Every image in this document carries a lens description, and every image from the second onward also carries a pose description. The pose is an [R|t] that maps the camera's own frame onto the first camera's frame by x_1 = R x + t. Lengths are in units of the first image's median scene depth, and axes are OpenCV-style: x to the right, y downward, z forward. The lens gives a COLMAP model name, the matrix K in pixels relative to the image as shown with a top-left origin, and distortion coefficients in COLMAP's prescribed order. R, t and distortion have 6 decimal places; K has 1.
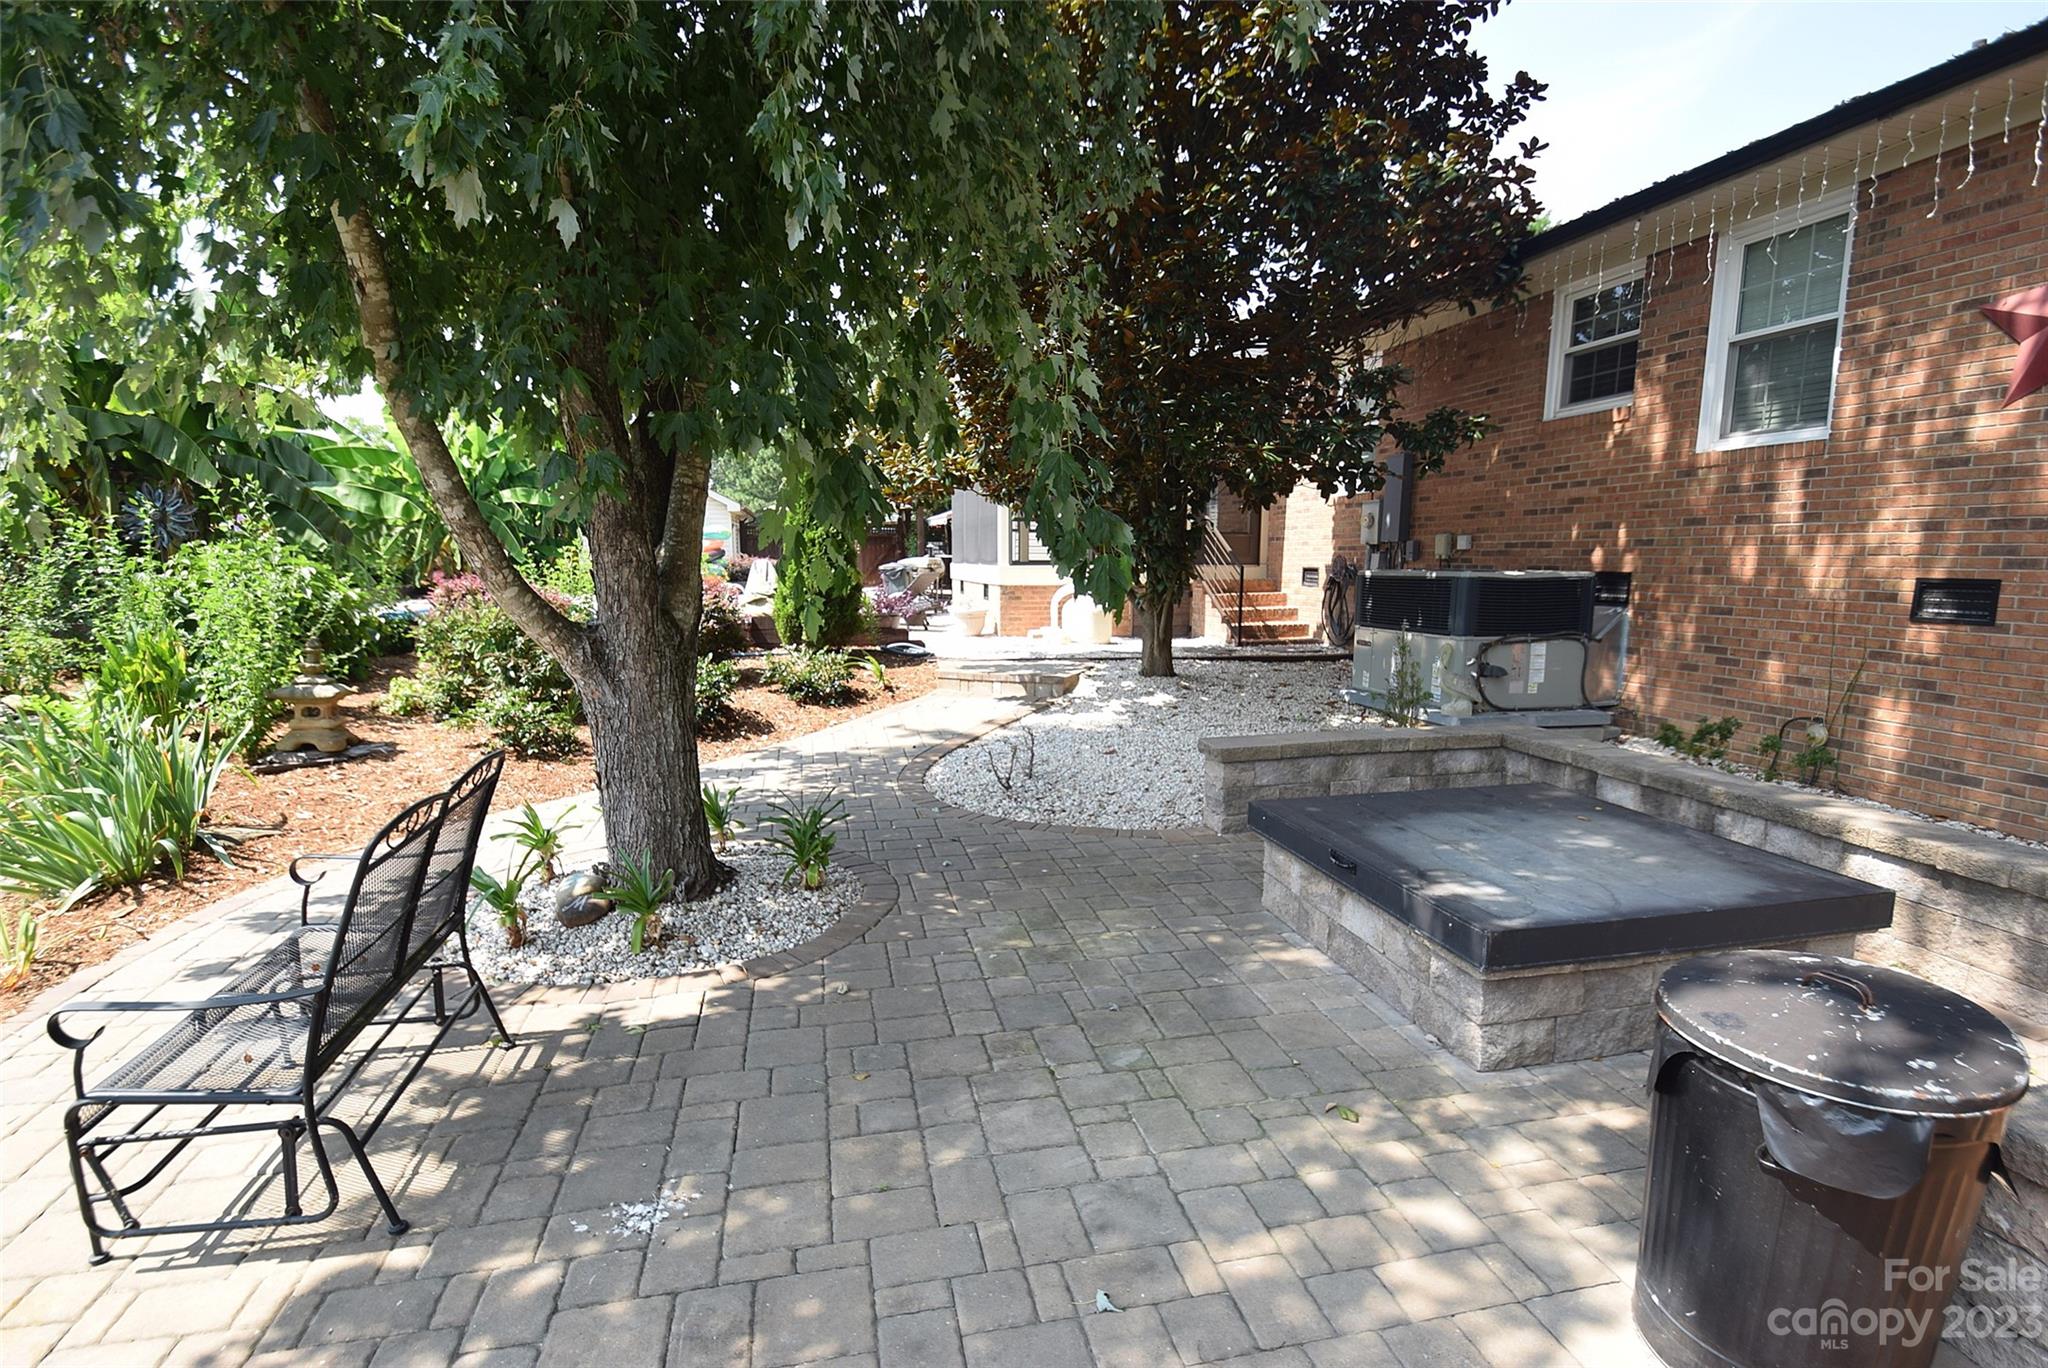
lens RADIAL K [[991.6, 0, 1027.5], [0, 991.6, 684.2], [0, 0, 1]] dist [0.002005, 0.000055]
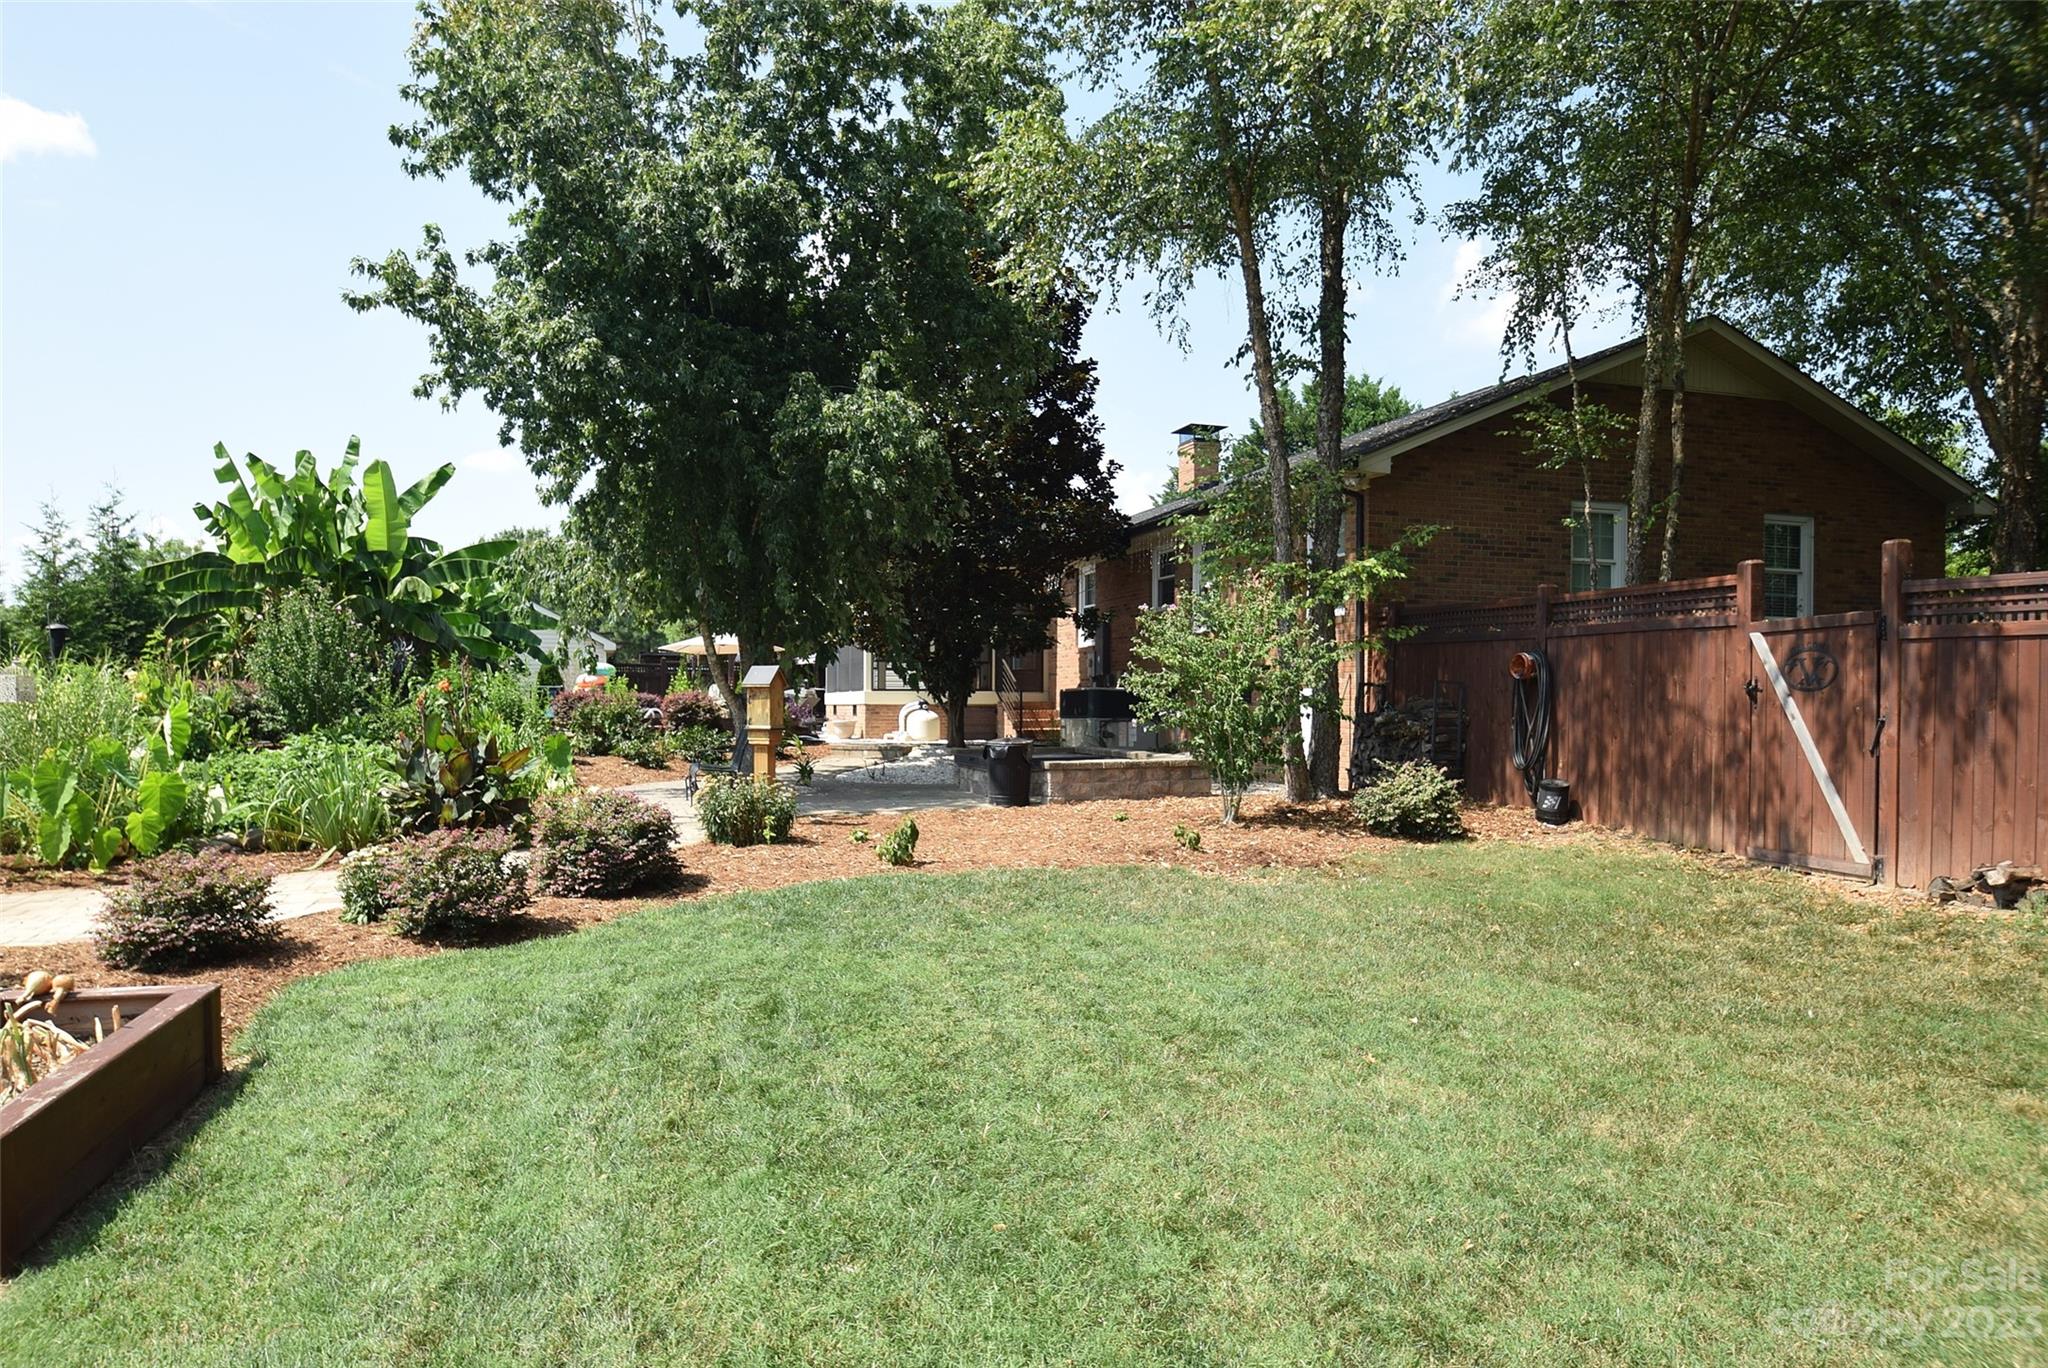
lens RADIAL K [[1381.2, 0, 1034.0], [0, 1381.2, 696.7], [0, 0, 1]] dist [-0.038685, -0.004082]
pose [[0.994059, 0.005165, 0.108721, -0.001395], [0.010041, 0.990262, -0.138852, 0.180758], [-0.108380, 0.139119, 0.984327, -1.080284]]
